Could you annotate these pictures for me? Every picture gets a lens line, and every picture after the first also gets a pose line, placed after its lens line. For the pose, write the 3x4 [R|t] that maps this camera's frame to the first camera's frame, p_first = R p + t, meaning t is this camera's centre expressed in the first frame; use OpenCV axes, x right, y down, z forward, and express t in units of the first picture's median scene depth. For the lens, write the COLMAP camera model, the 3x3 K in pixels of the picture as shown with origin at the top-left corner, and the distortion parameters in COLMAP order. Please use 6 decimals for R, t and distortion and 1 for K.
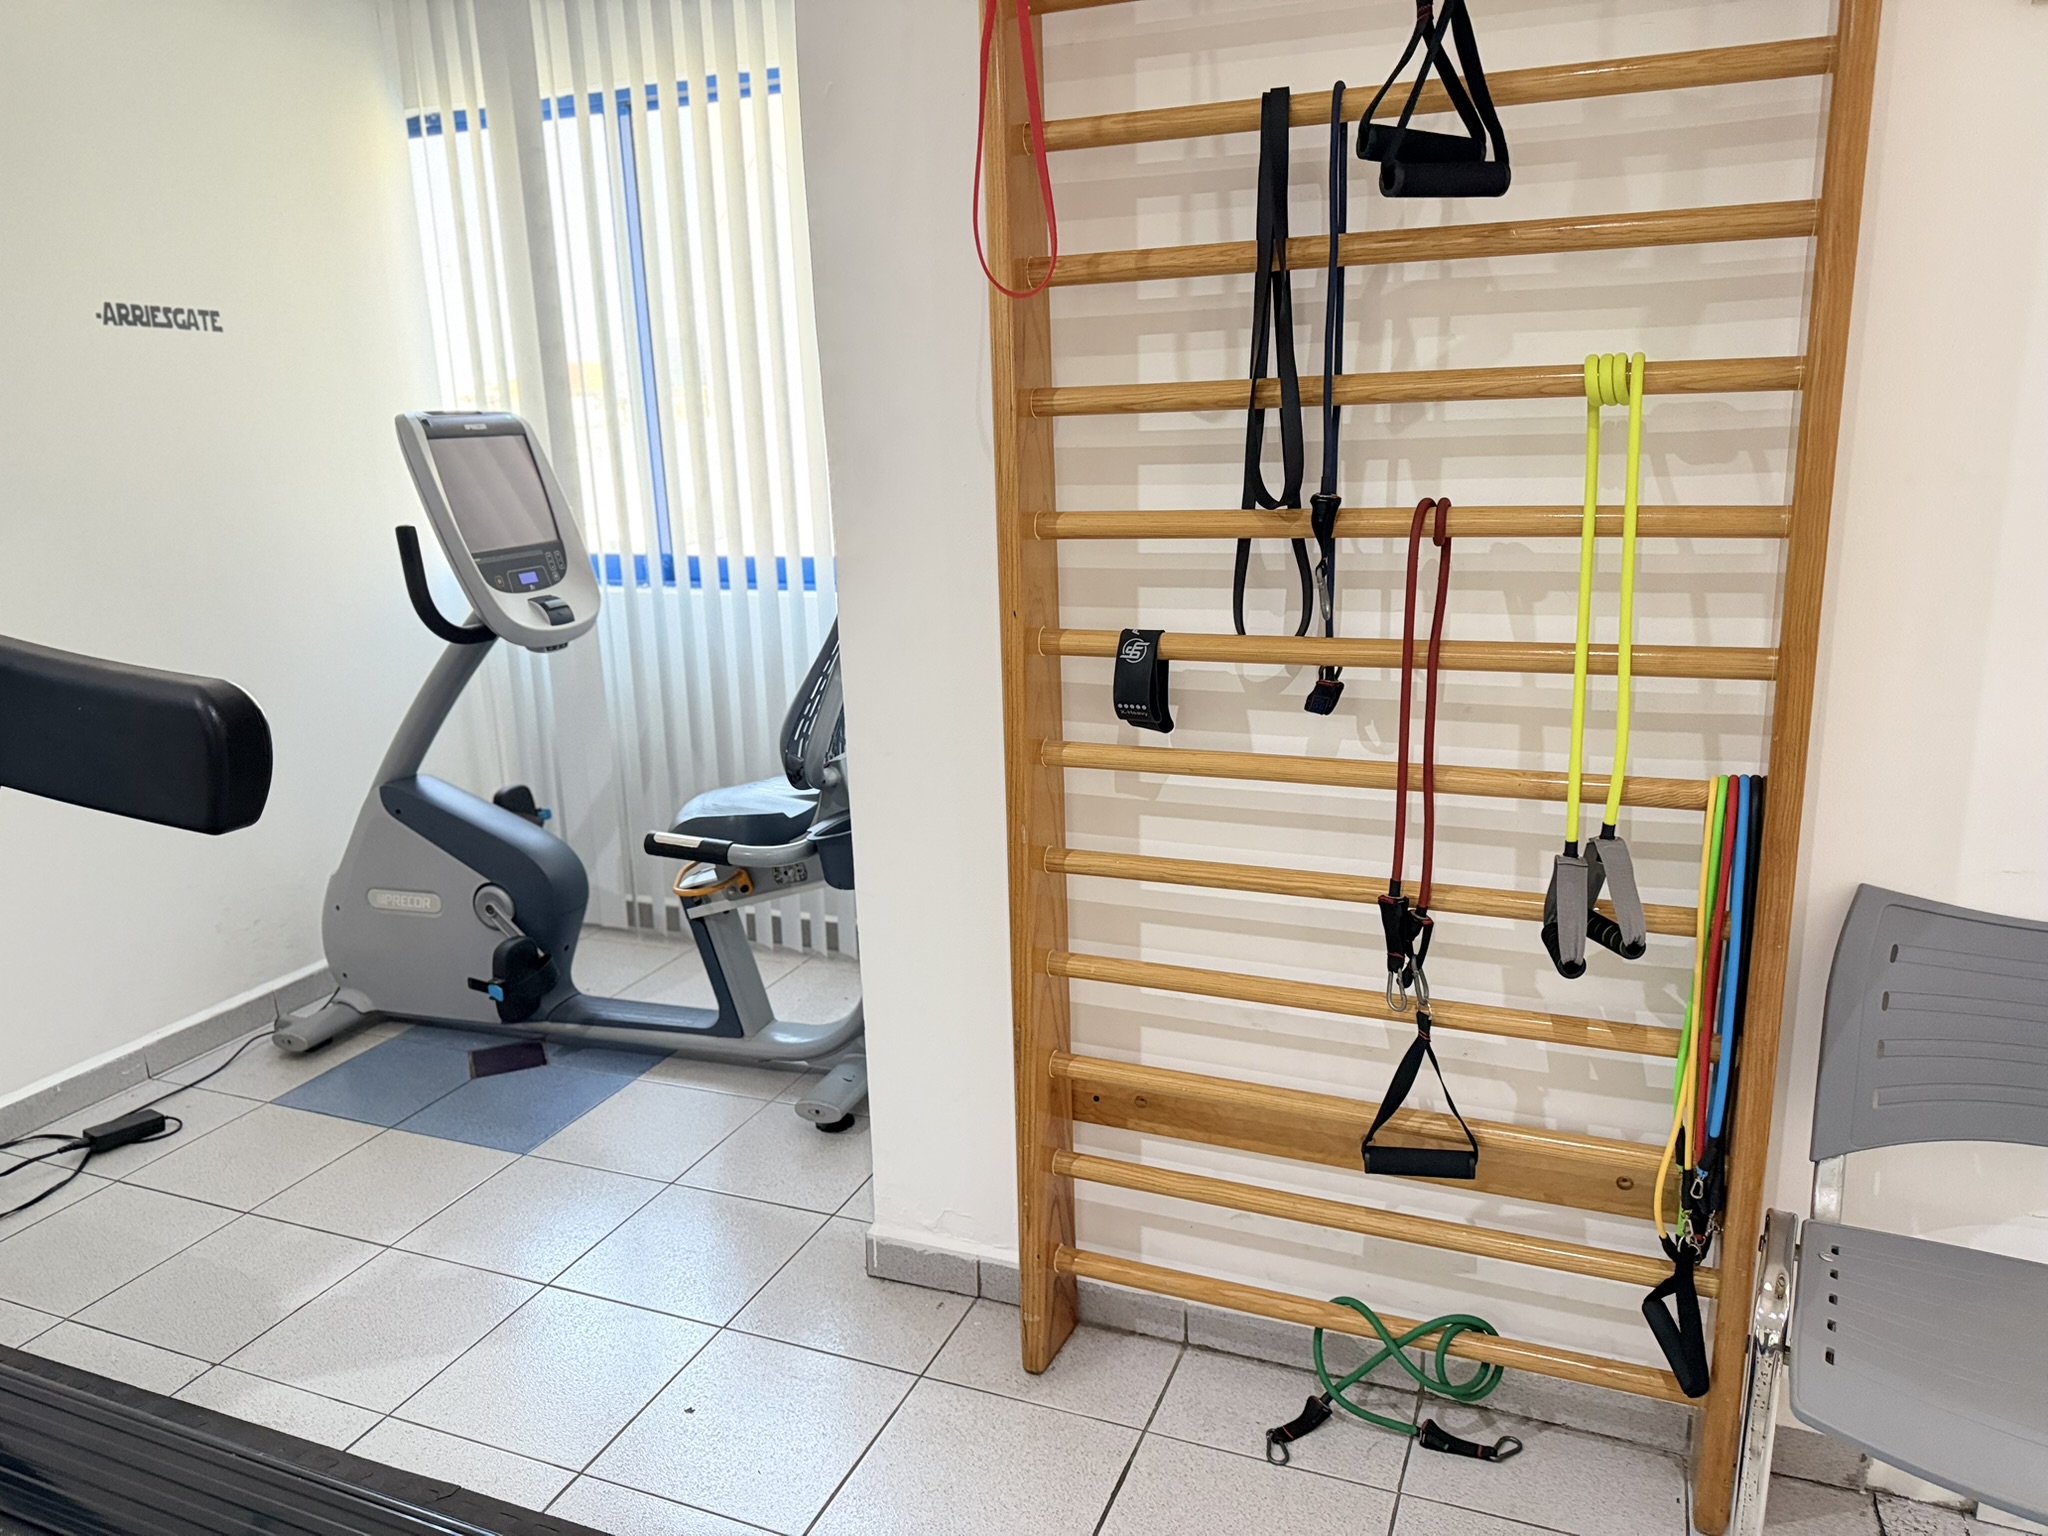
lens RADIAL K [[1476.0, 0, 1017.3], [0, 1476.0, 785.6], [0, 0, 1]] dist [0.045621, -0.088045]
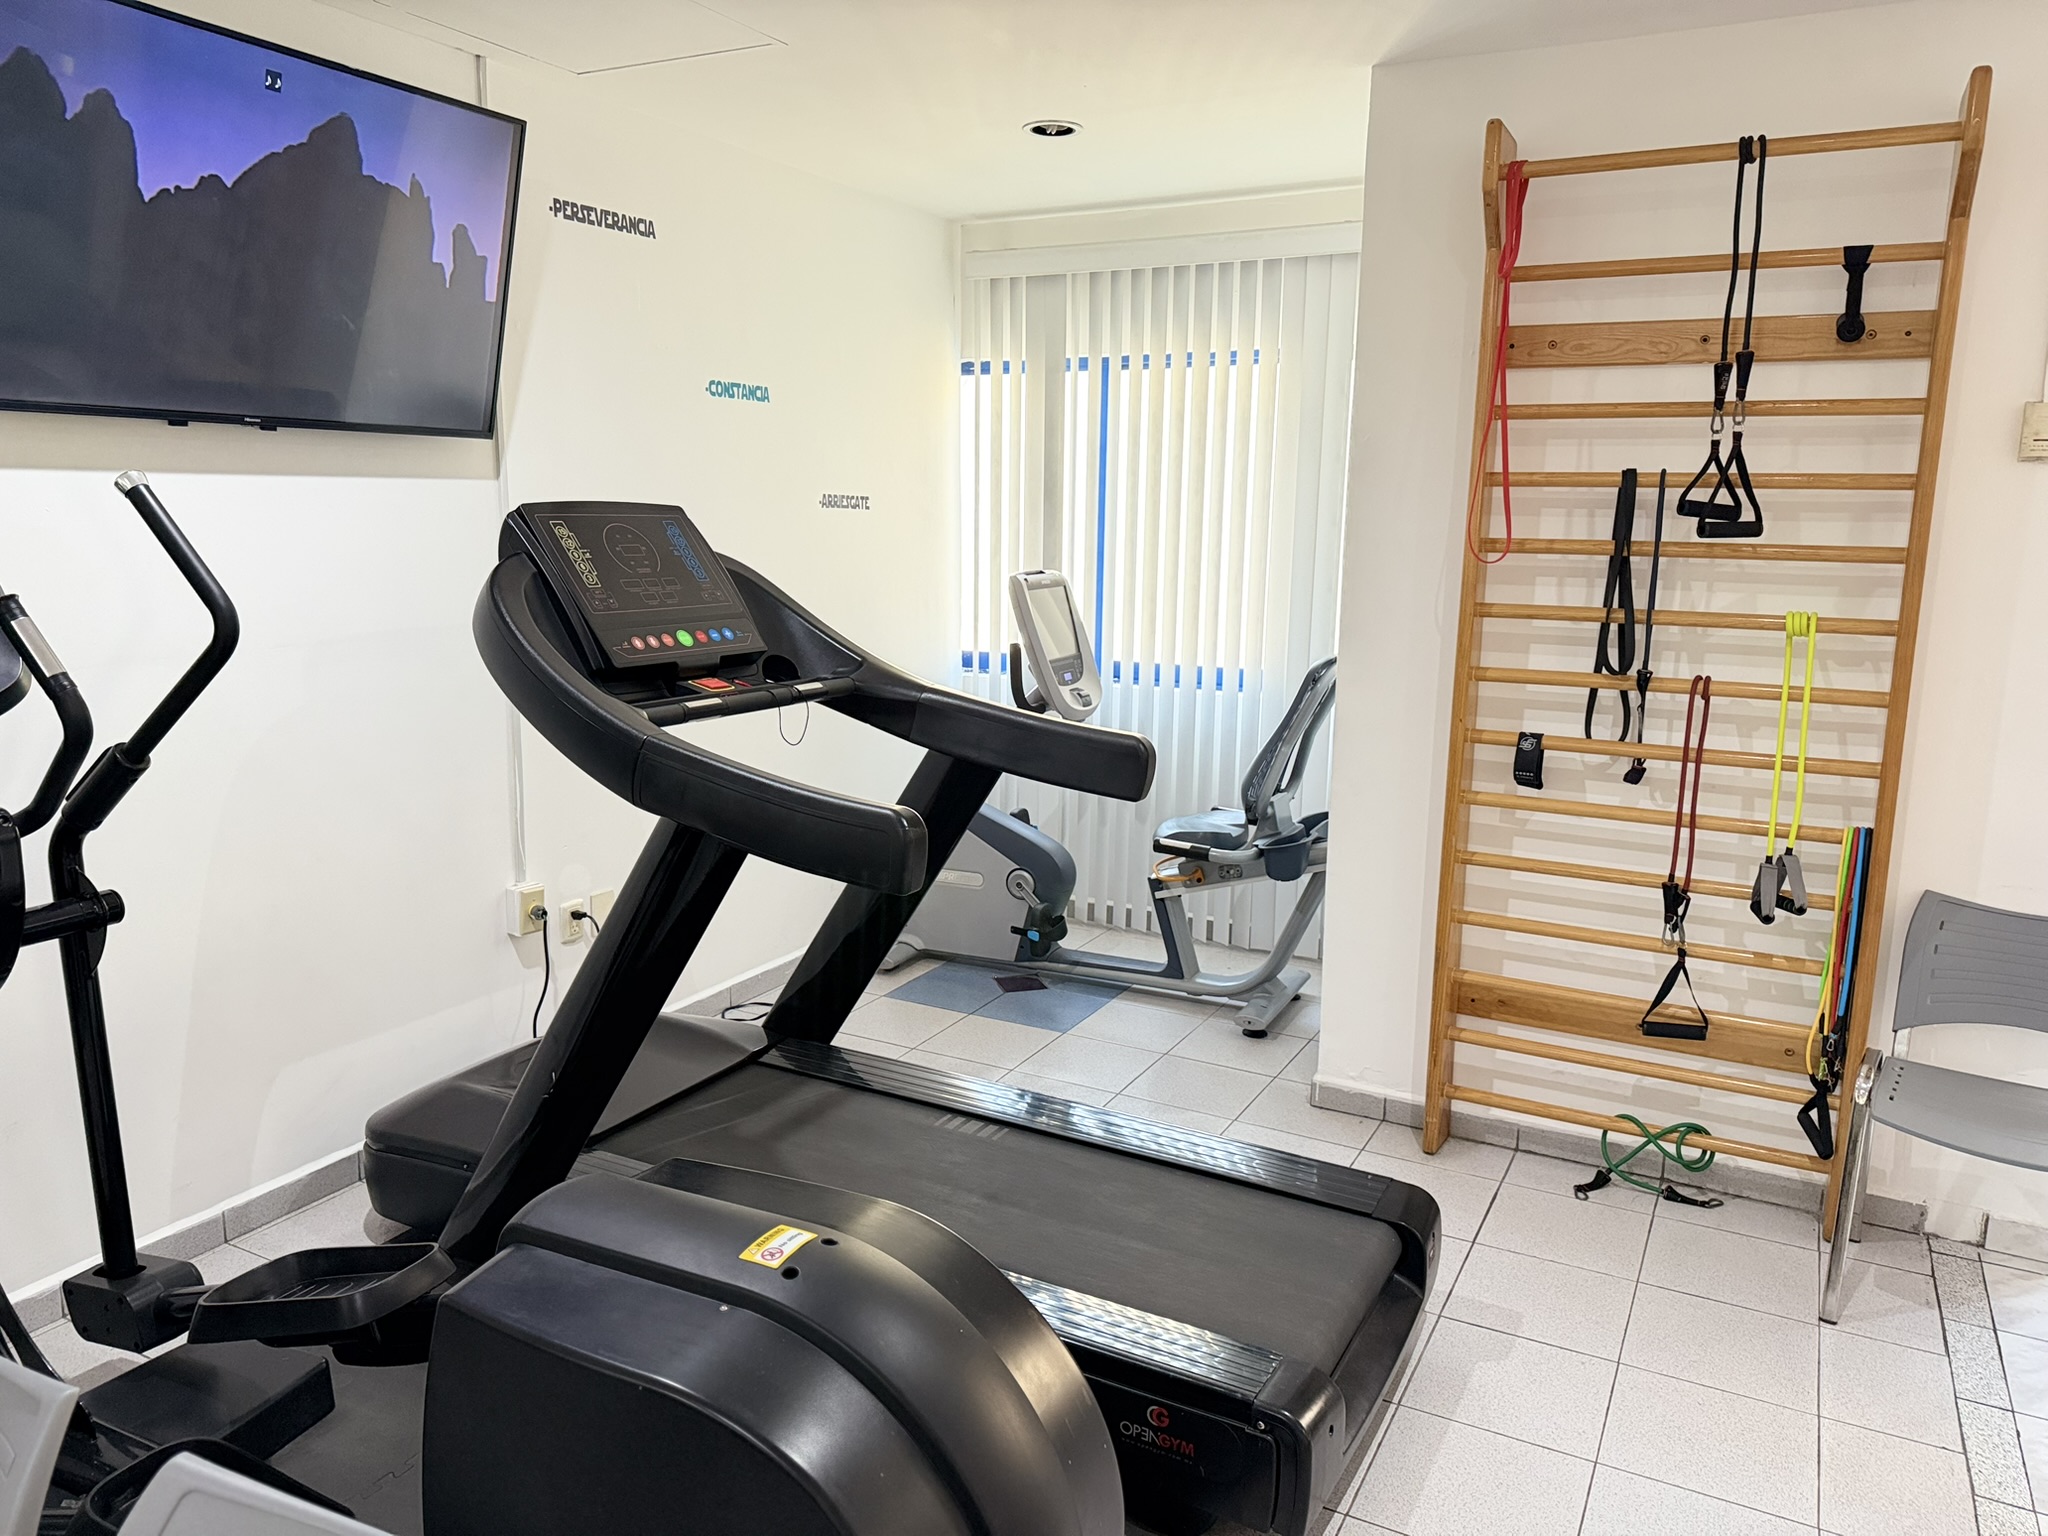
lens RADIAL K [[1453.4, 0, 1024.0], [0, 1453.4, 768.0], [0, 0, 1]] dist [0.039849, -0.077187]
pose [[0.993759, 0.064337, -0.091126, -0.386071], [-0.070311, 0.995474, -0.063943, 0.102705], [0.086599, 0.069952, 0.993784, -0.892564]]
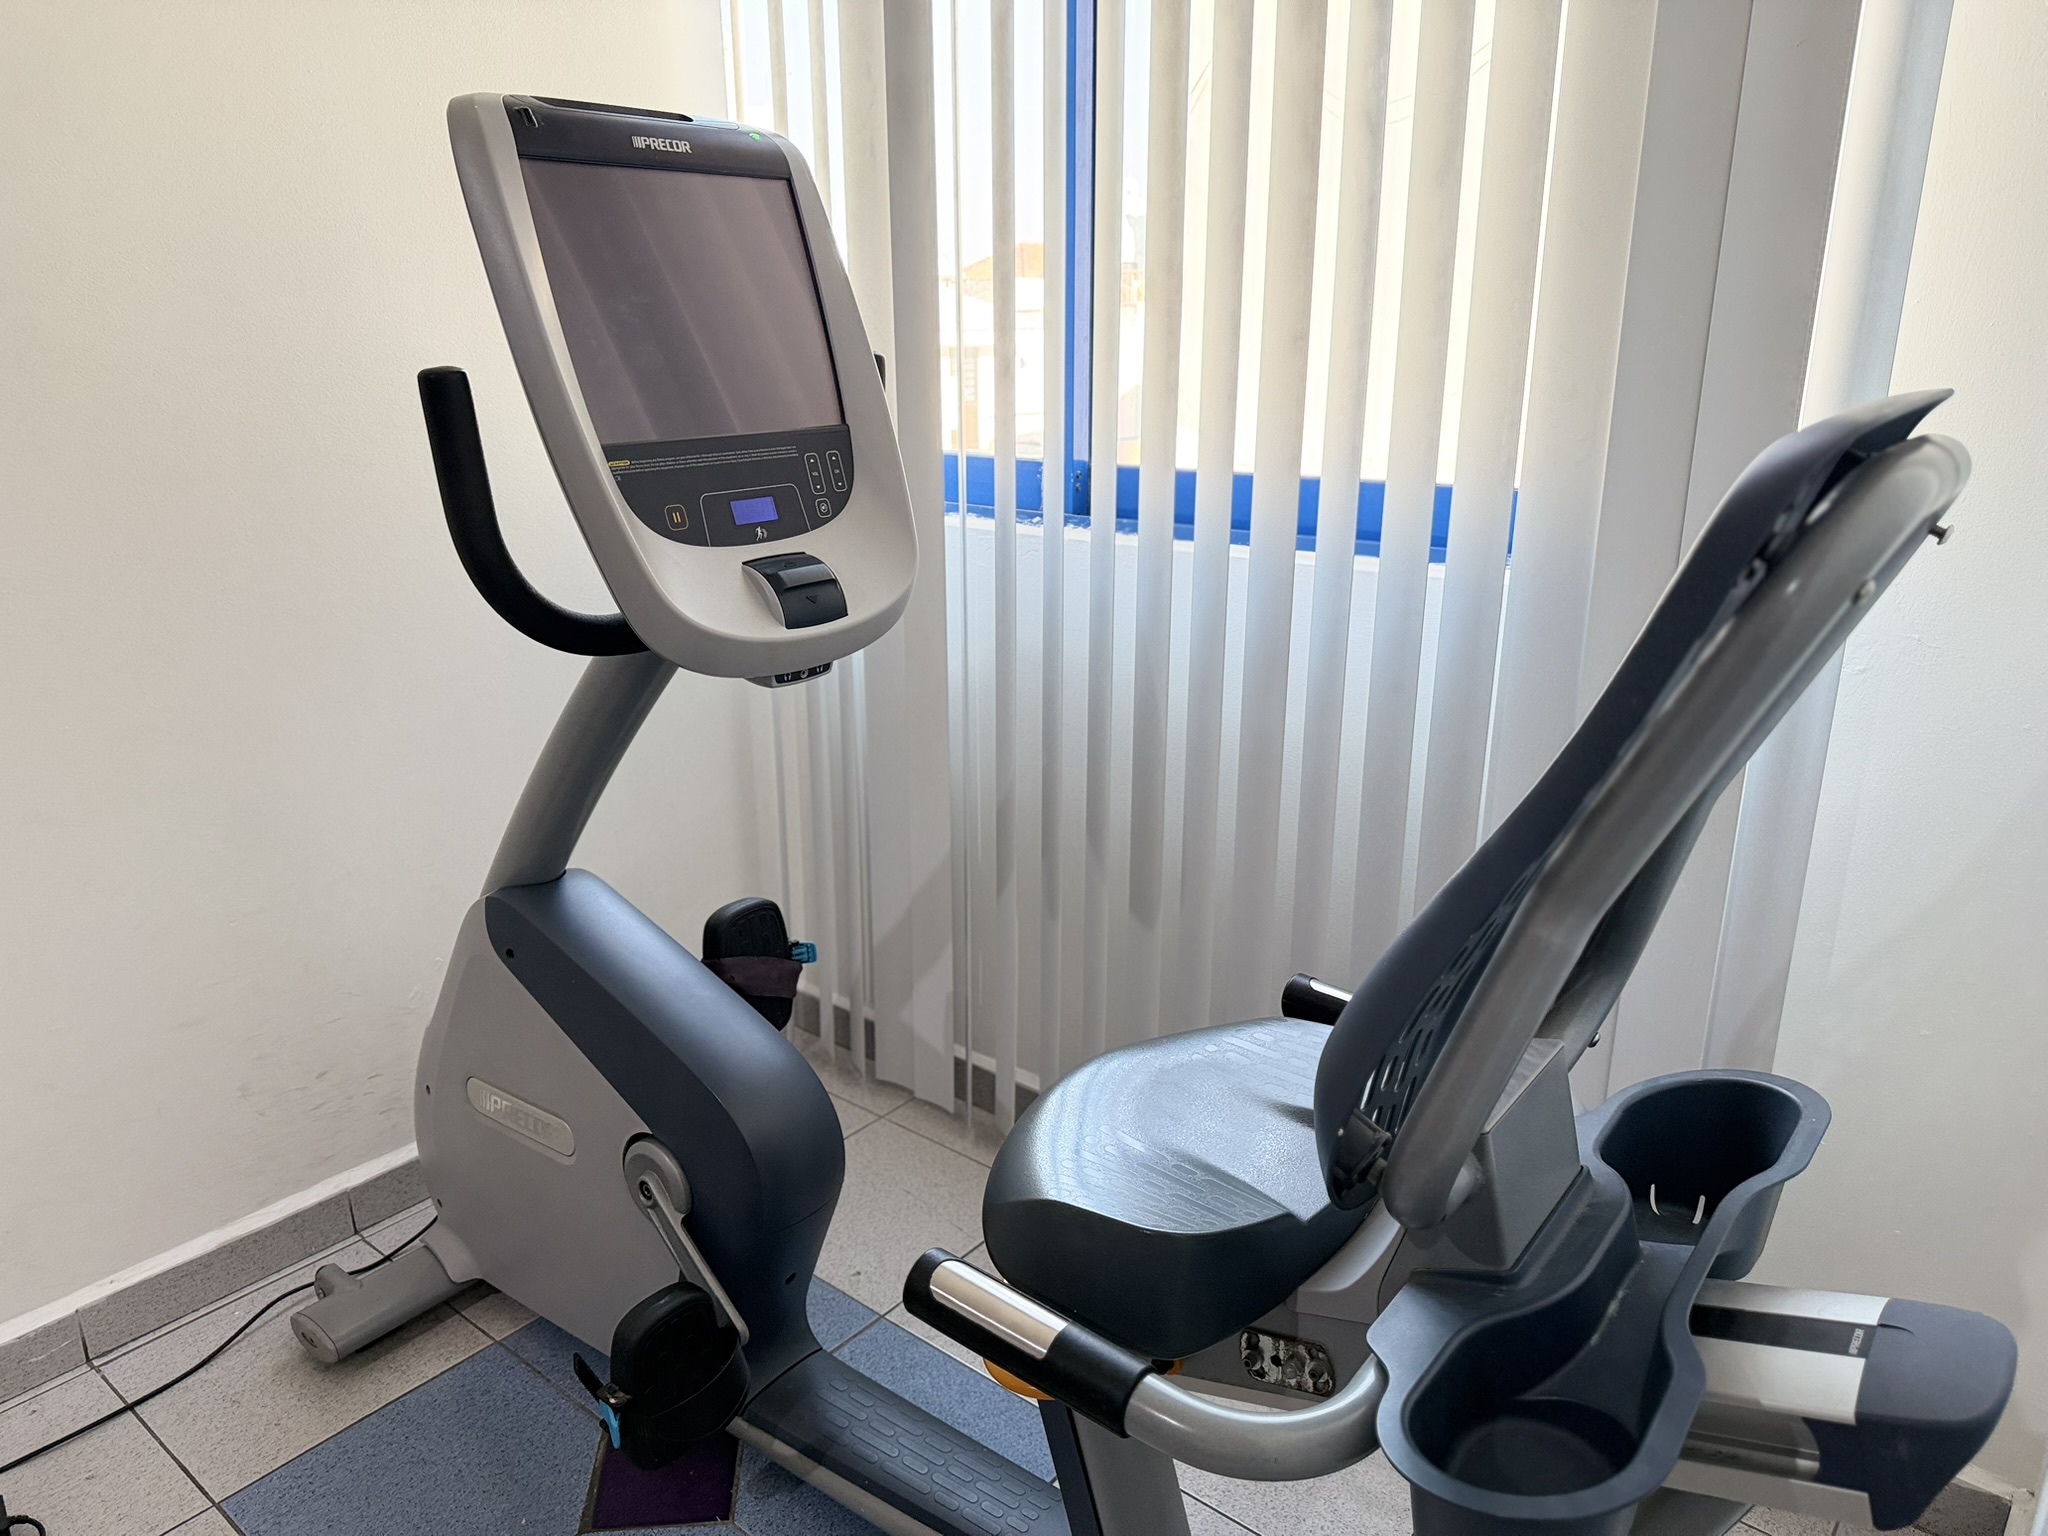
lens RADIAL K [[1463.6, 0, 960.3], [0, 1463.6, 822.2], [0, 0, 1]] dist [0.037504, -0.001670]
pose [[0.947314, 0.121010, -0.296567, -0.222492], [-0.092786, 0.989864, 0.107518, -0.169365], [0.306572, -0.074336, 0.948940, 1.005959]]
